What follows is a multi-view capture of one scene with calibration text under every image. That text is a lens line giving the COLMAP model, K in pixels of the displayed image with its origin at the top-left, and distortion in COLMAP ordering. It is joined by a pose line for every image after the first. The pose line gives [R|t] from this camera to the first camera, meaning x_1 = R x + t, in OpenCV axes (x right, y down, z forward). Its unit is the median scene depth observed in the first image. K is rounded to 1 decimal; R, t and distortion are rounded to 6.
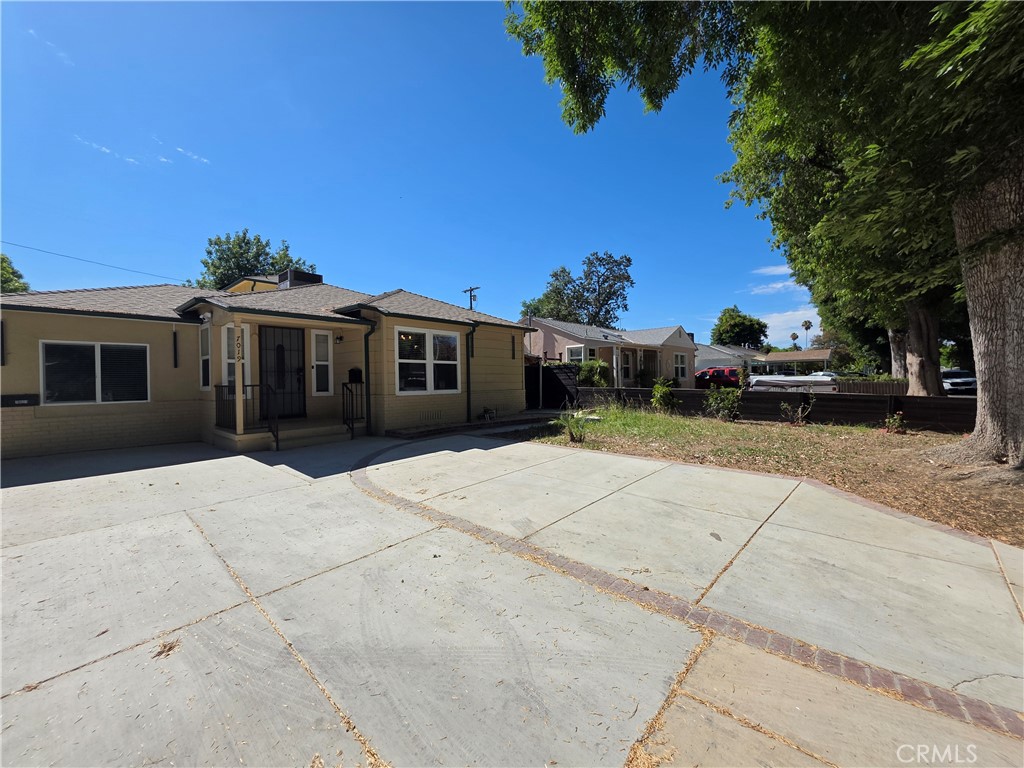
lens RADIAL K [[406.6, 0, 510.9], [0, 406.6, 383.0], [0, 0, 1]] dist [0.001440, 0.000046]
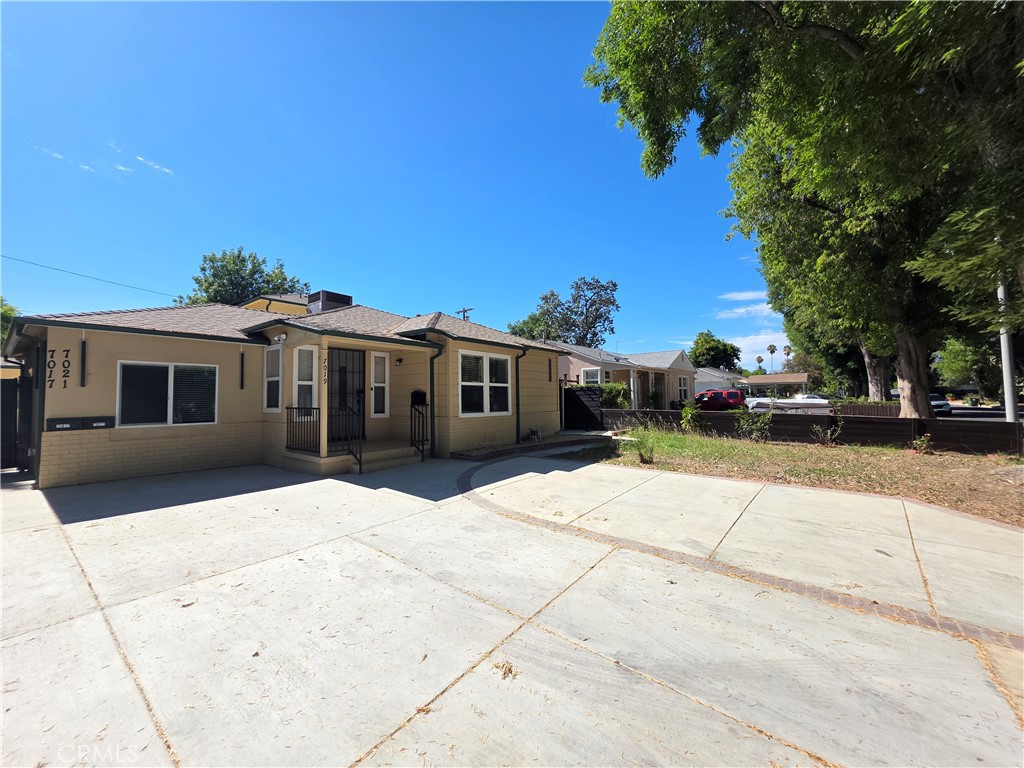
lens RADIAL K [[405.9, 0, 501.5], [0, 405.9, 382.2], [0, 0, 1]] dist [0.002406, 0.000259]
pose [[0.998283, 0.007448, 0.058093, -0.232380], [-0.004536, 0.998734, -0.050090, -0.007166], [-0.058393, 0.049741, 0.997054, -0.017422]]
